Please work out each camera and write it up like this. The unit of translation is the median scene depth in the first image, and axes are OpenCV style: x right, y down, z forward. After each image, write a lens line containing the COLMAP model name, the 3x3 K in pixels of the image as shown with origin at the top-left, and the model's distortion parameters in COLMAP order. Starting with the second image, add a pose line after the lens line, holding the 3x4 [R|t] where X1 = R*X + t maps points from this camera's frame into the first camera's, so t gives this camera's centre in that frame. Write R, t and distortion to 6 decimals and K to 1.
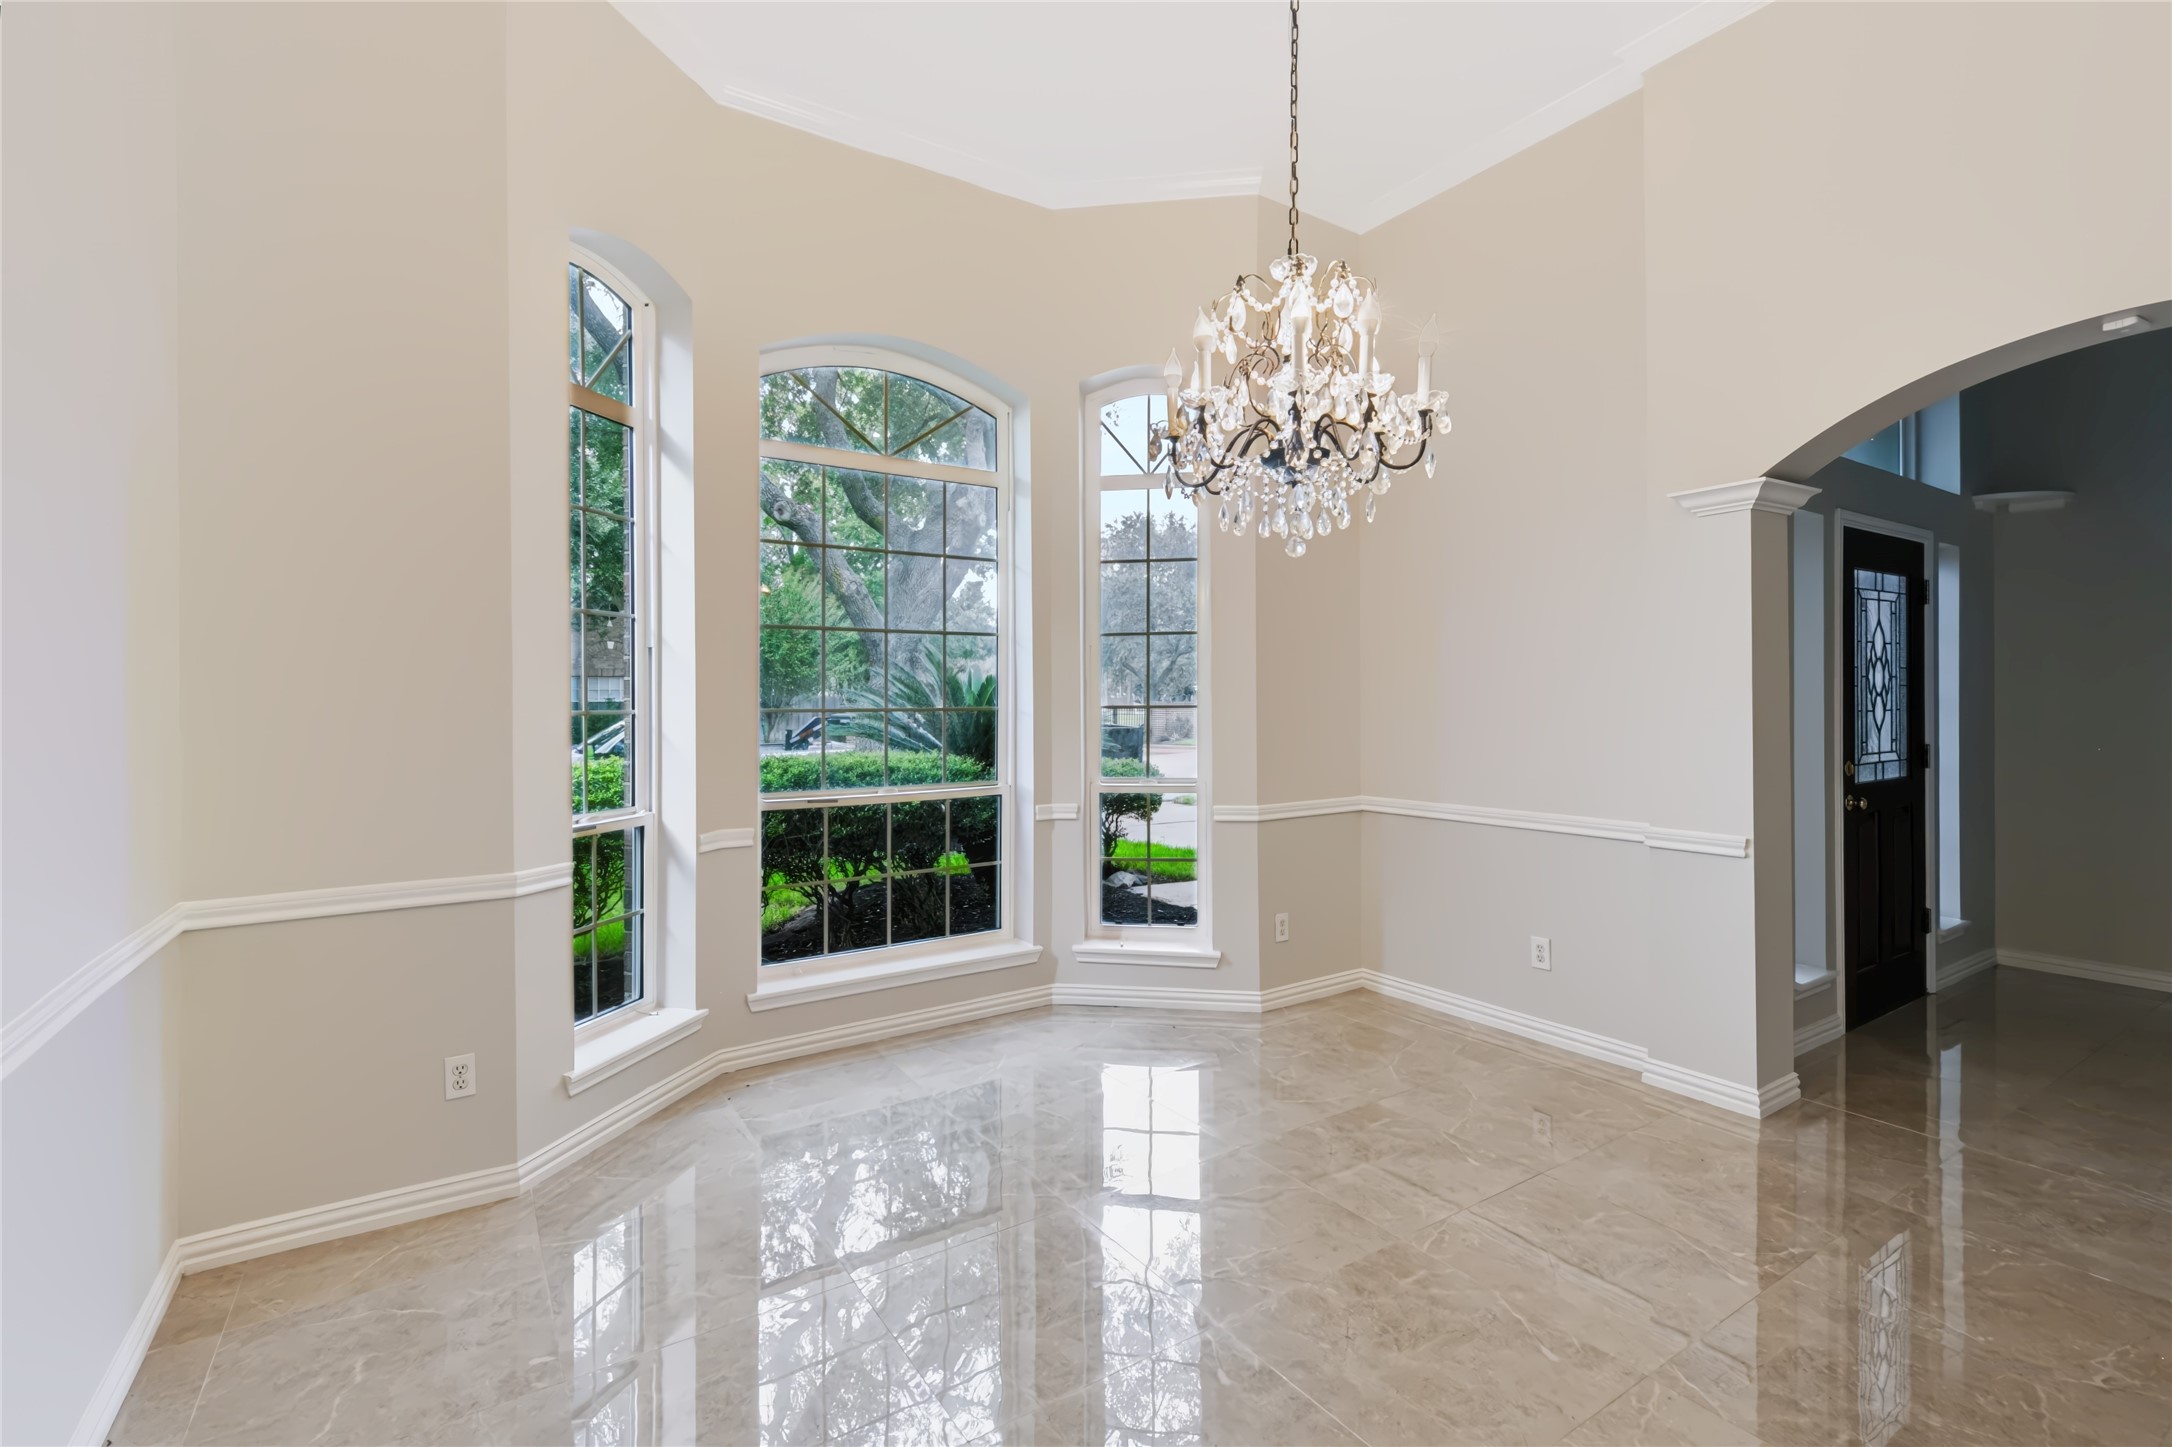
lens RADIAL K [[981.9, 0, 1090.7], [0, 981.9, 714.2], [0, 0, 1]] dist [0.006944, -0.005058]
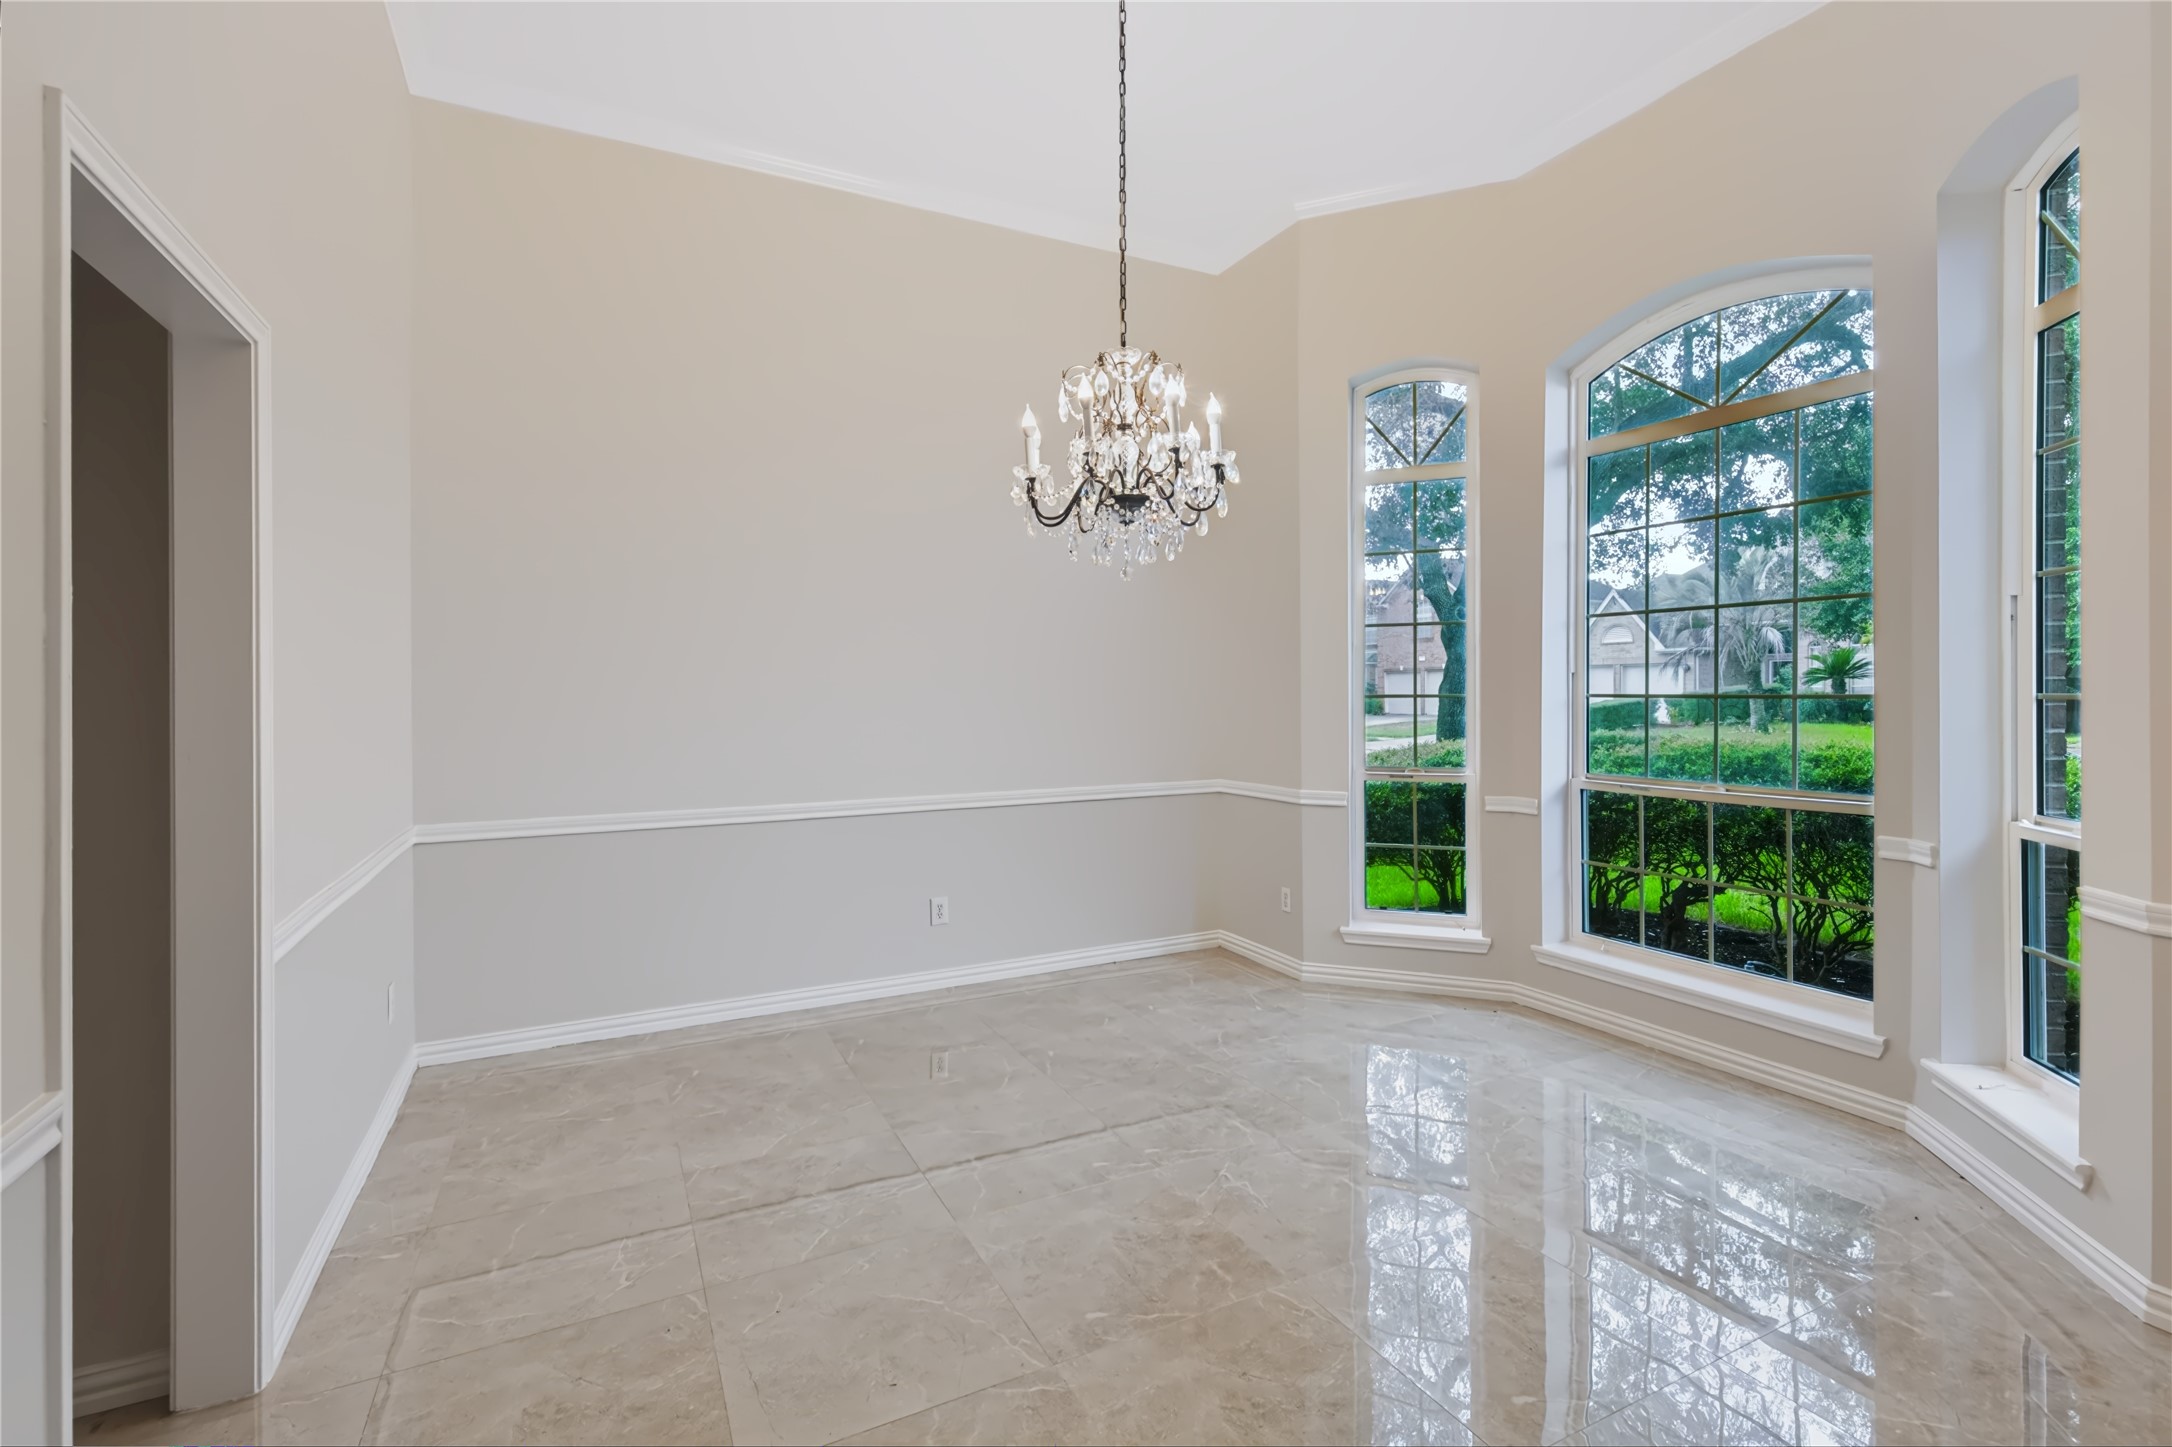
lens RADIAL K [[981.9, 0, 1090.4], [0, 981.9, 705.9], [0, 0, 1]] dist [0.006944, -0.005058]
pose [[-0.125420, 0.021316, -0.991875, 0.782823], [-0.004104, 0.999749, 0.022004, -0.013710], [0.992095, 0.006831, -0.125301, 0.586007]]
